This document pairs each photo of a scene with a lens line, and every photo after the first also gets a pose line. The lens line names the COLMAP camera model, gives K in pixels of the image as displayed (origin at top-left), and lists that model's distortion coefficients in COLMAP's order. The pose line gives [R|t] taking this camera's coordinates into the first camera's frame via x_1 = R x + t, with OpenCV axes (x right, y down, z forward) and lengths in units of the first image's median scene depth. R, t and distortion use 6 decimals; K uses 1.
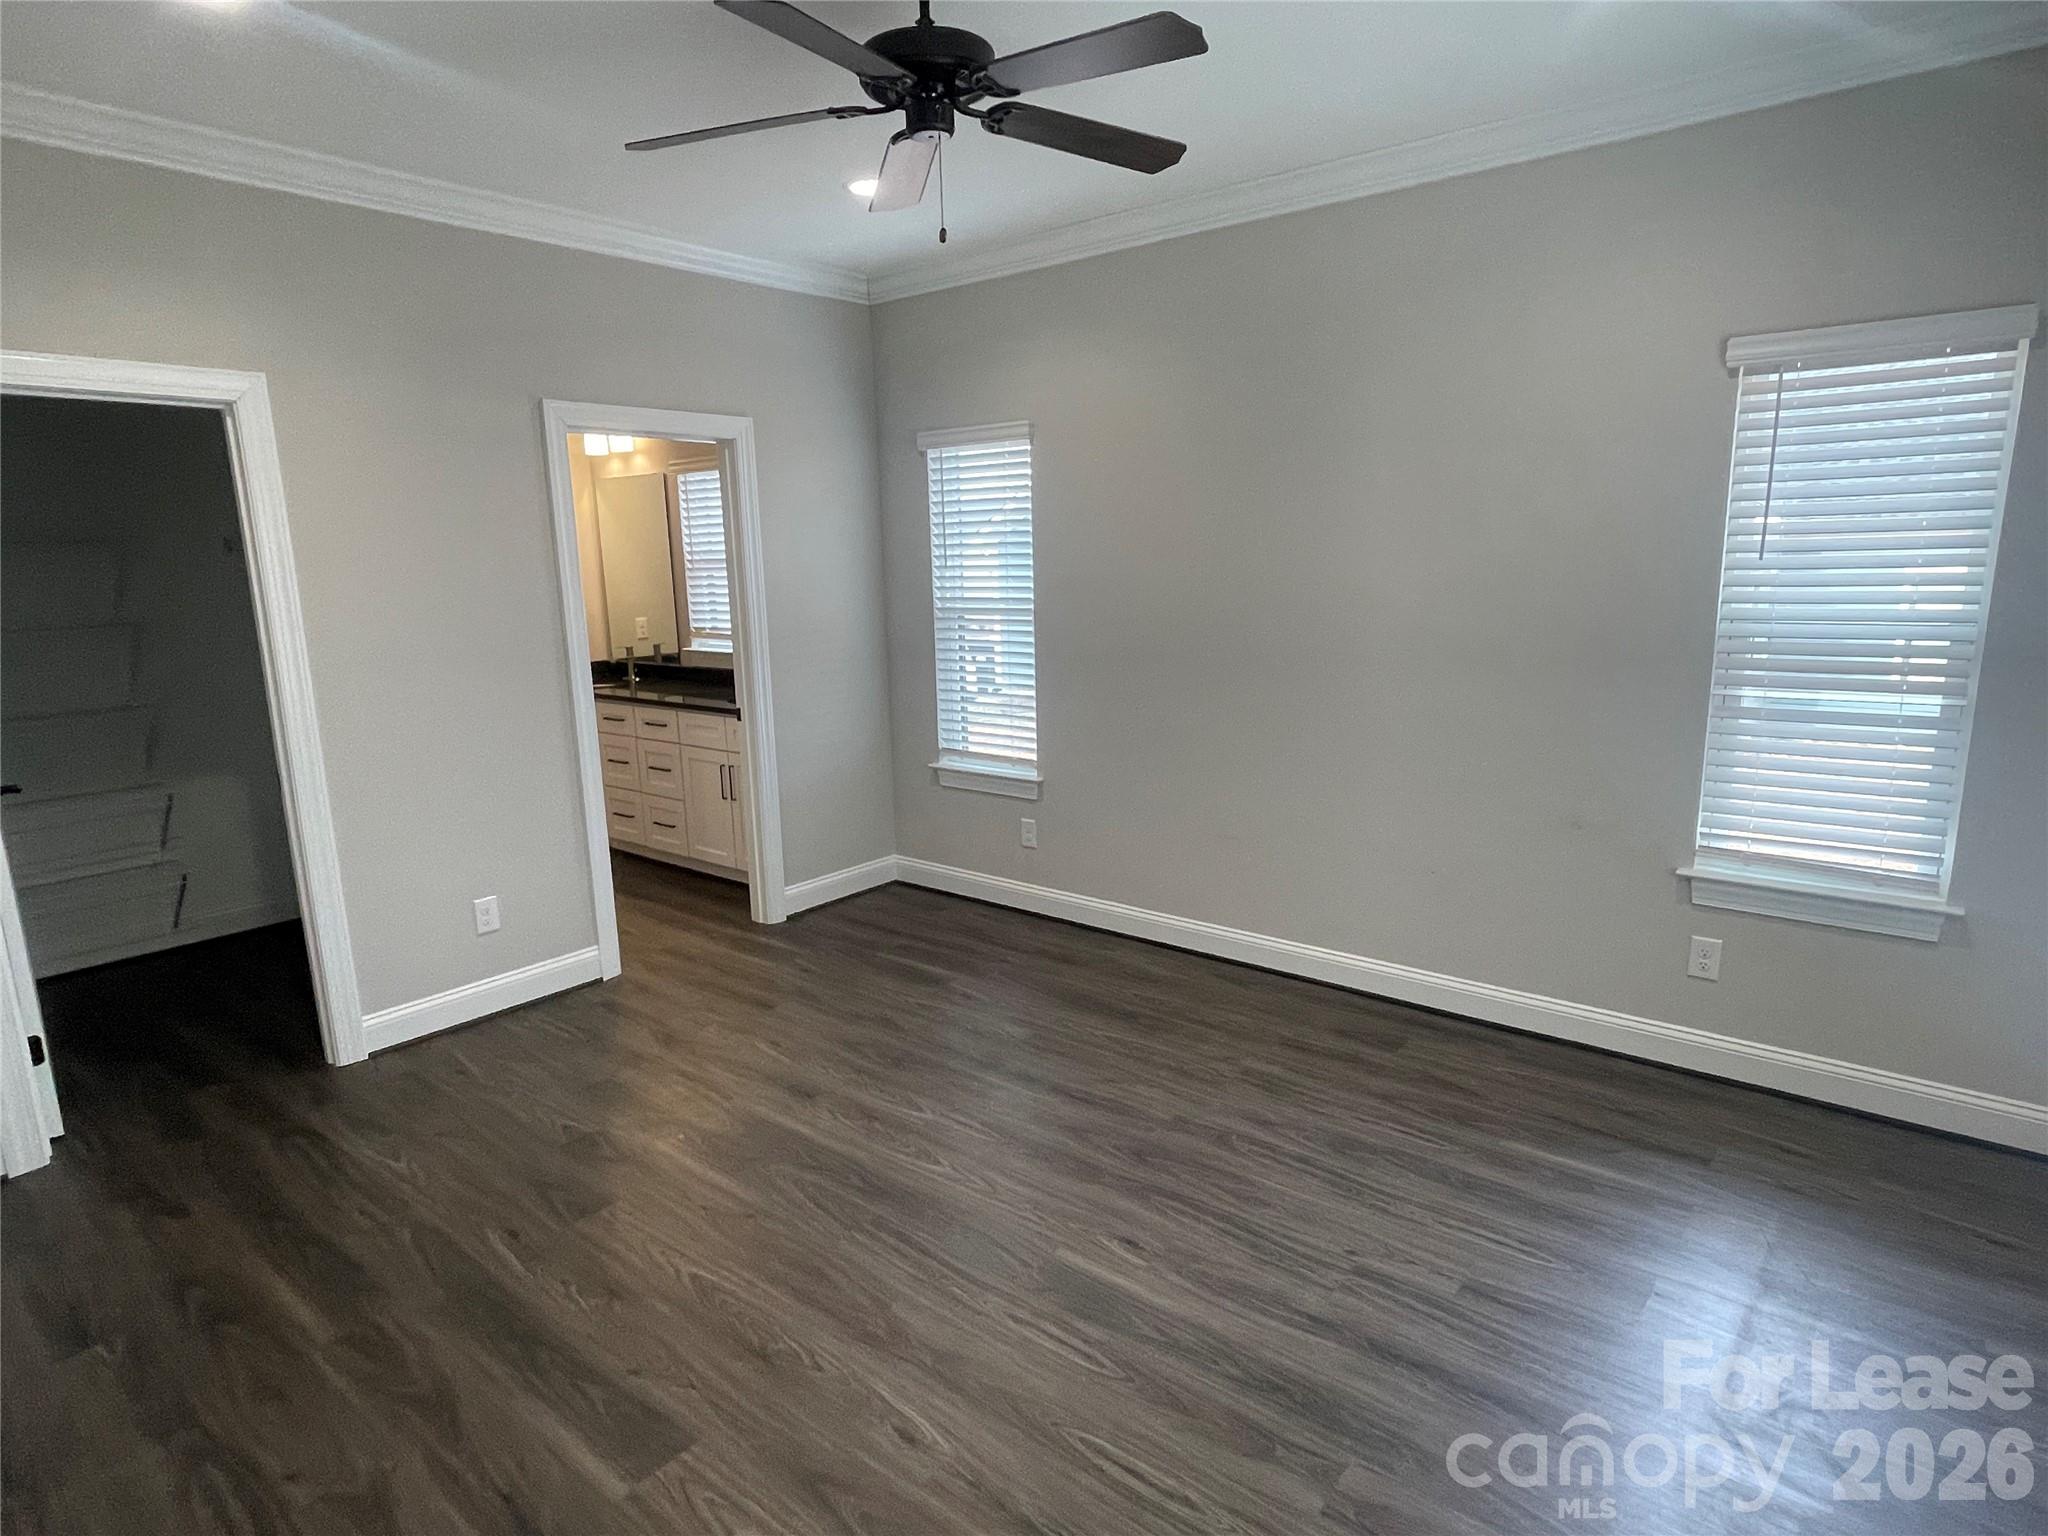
lens RADIAL K [[1107.0, 0, 1024.0], [0, 1107.0, 768.0], [0, 0, 1]] dist [-0.000023, -0.000064]
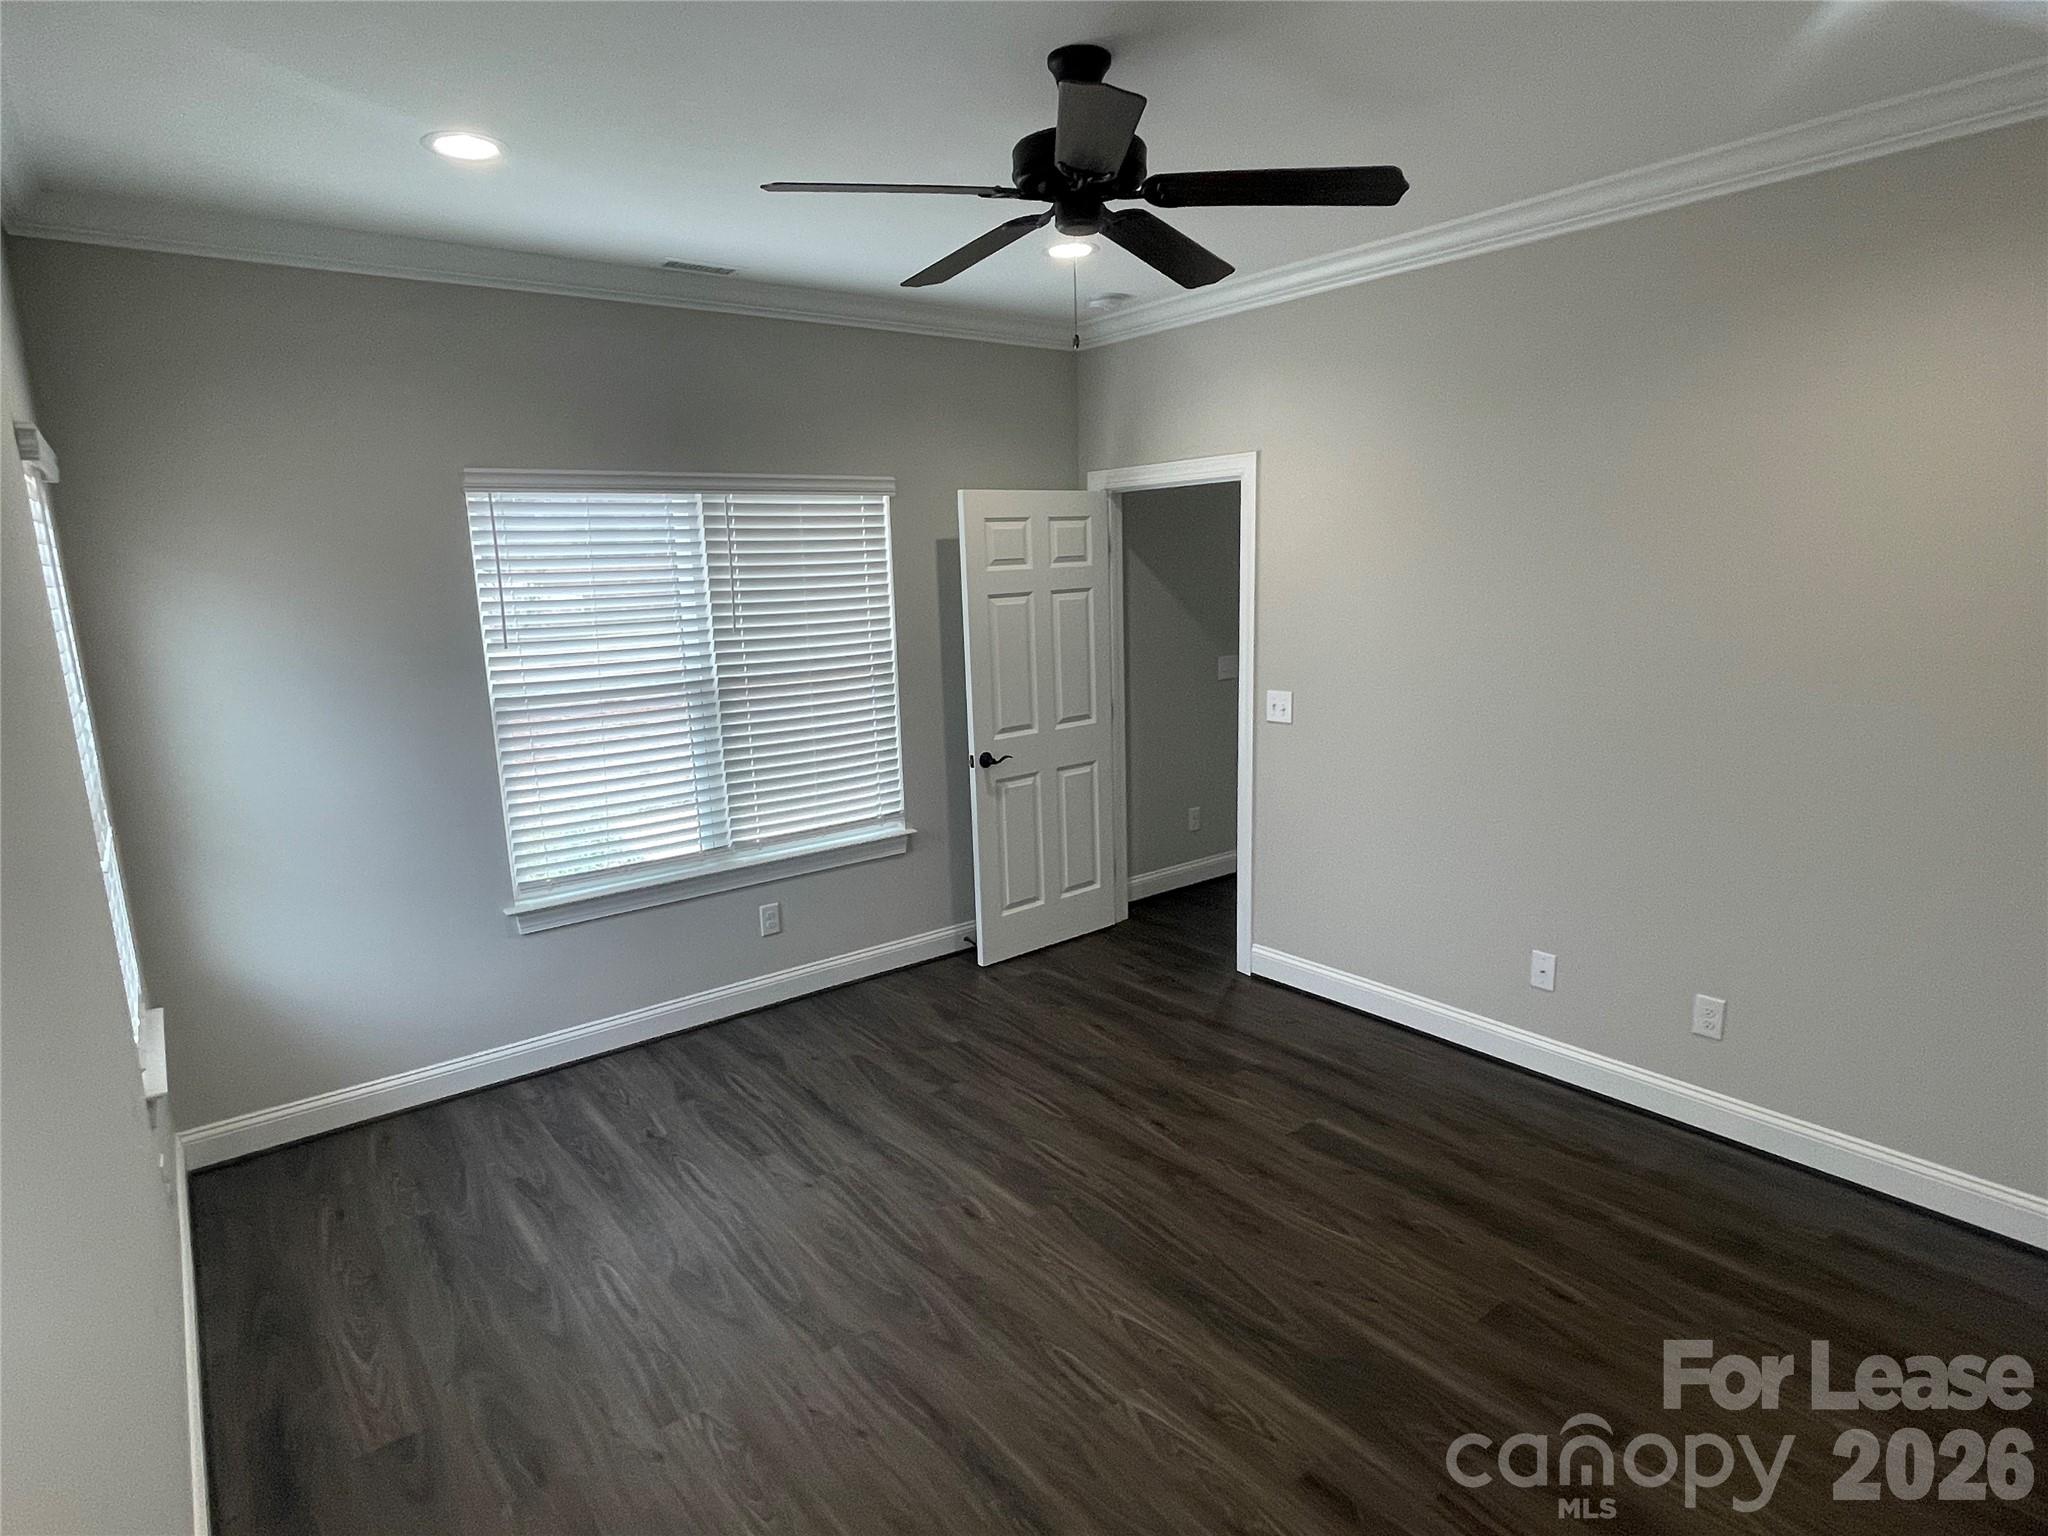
lens RADIAL K [[1107.0, 0, 1024.0], [0, 1107.0, 768.0], [0, 0, 1]] dist [-0.000023, -0.000064]
pose [[-0.973908, 0.012536, 0.226598, -0.260755], [0.097381, 0.924962, 0.367371, -0.489931], [-0.204989, 0.379852, -0.902049, 2.102397]]
